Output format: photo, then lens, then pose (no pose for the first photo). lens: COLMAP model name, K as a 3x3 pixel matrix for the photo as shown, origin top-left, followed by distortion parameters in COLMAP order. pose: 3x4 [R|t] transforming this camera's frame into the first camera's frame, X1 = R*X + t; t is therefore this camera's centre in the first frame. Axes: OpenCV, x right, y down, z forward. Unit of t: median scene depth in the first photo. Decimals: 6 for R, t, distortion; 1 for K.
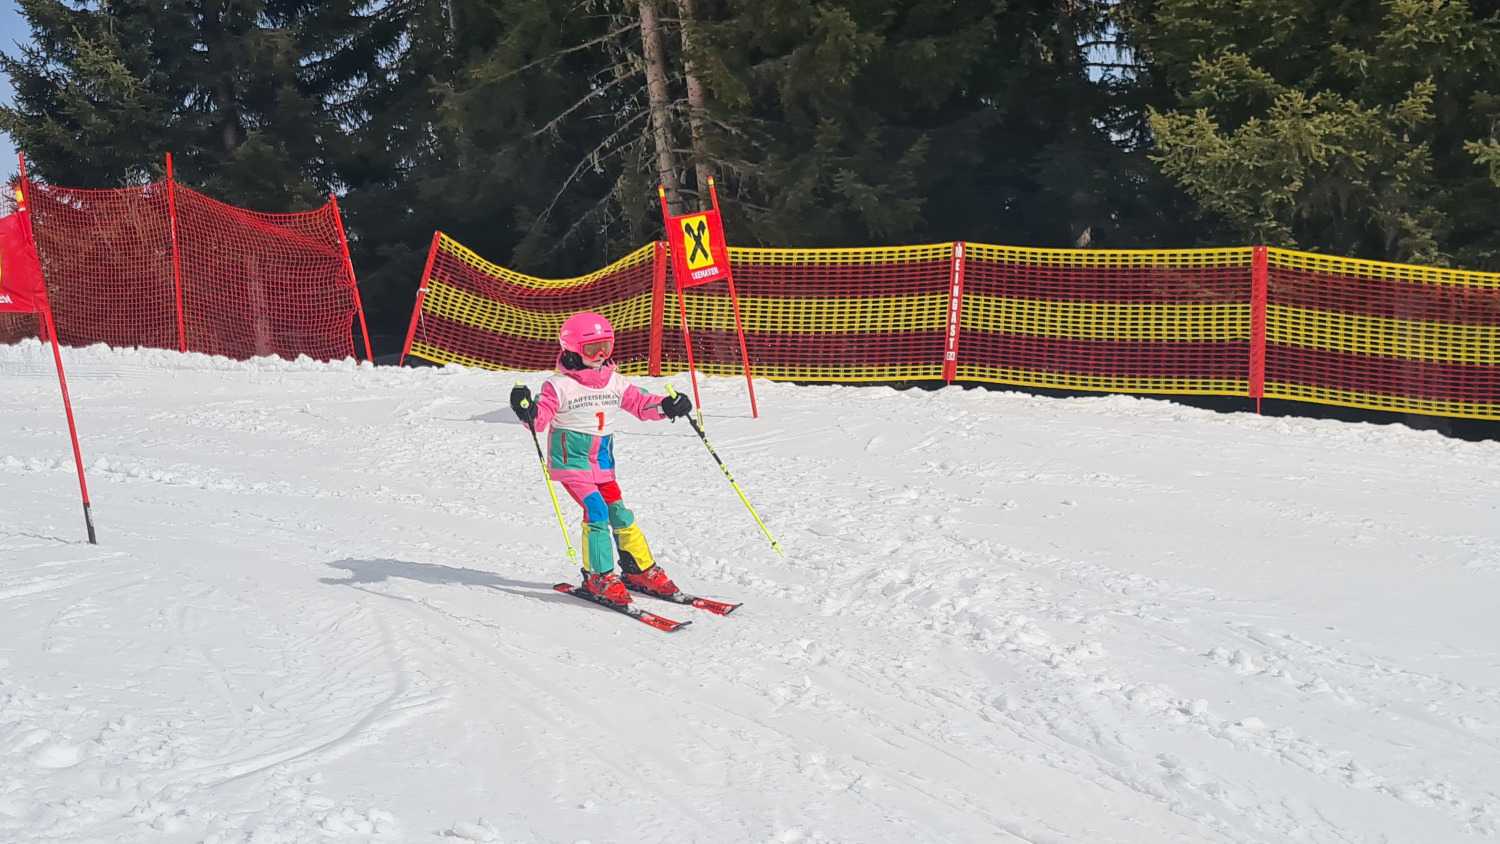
lens RADIAL K [[1115.1, 0, 714.4], [0, 1115.1, 426.6], [0, 0, 1]] dist [0.039103, -0.006076]
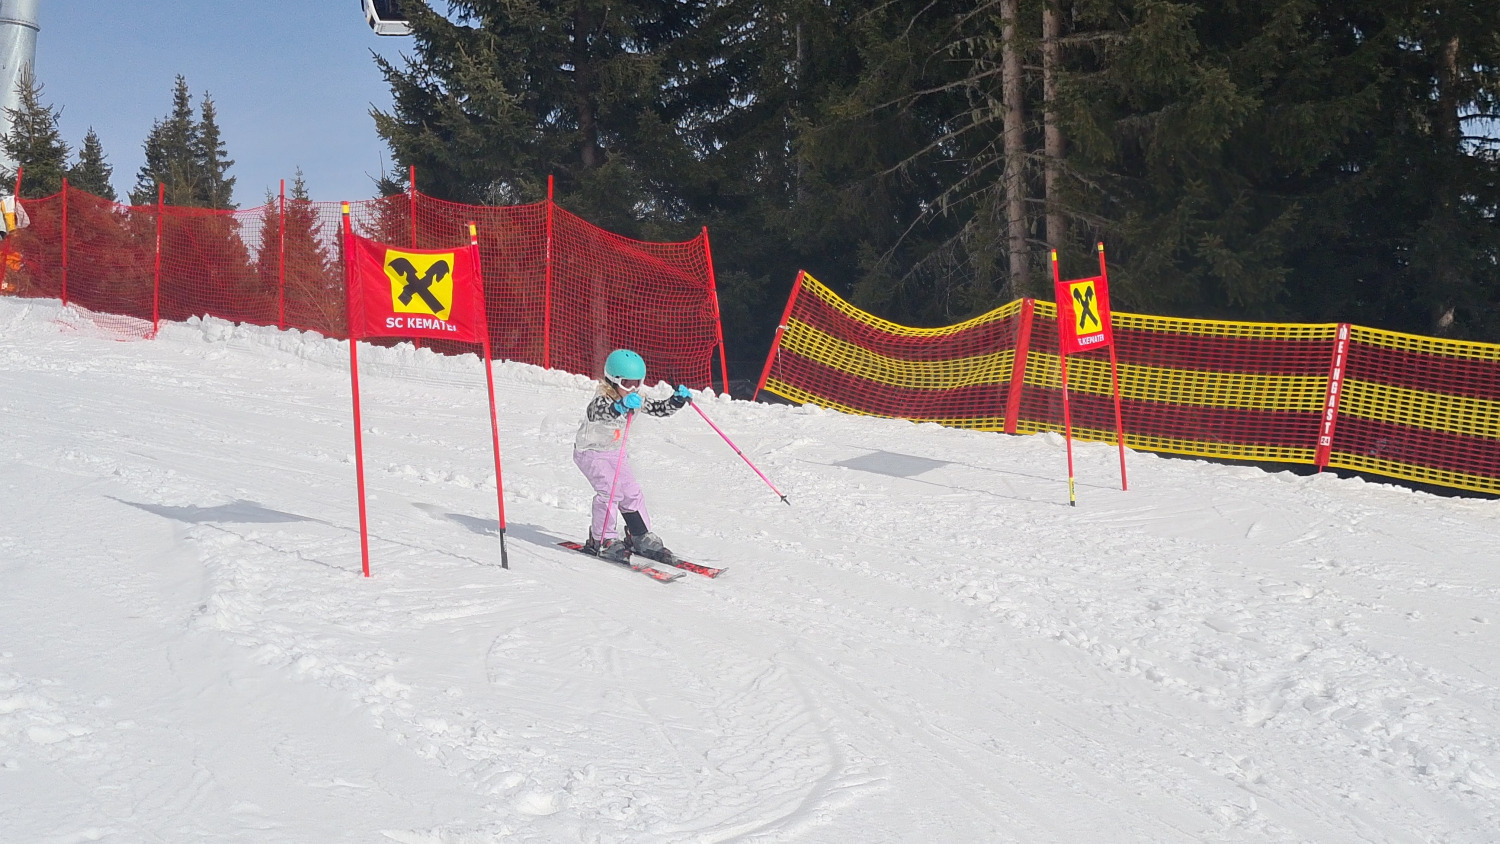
lens RADIAL K [[1093.7, 0, 750.4], [0, 1093.7, 407.0], [0, 0, 1]] dist [0.030529, 0.002432]
pose [[0.993127, 0.088101, -0.077057, -0.209511], [-0.087689, 0.996110, 0.008717, -0.056980], [0.077526, -0.001900, 0.996989, 0.013173]]
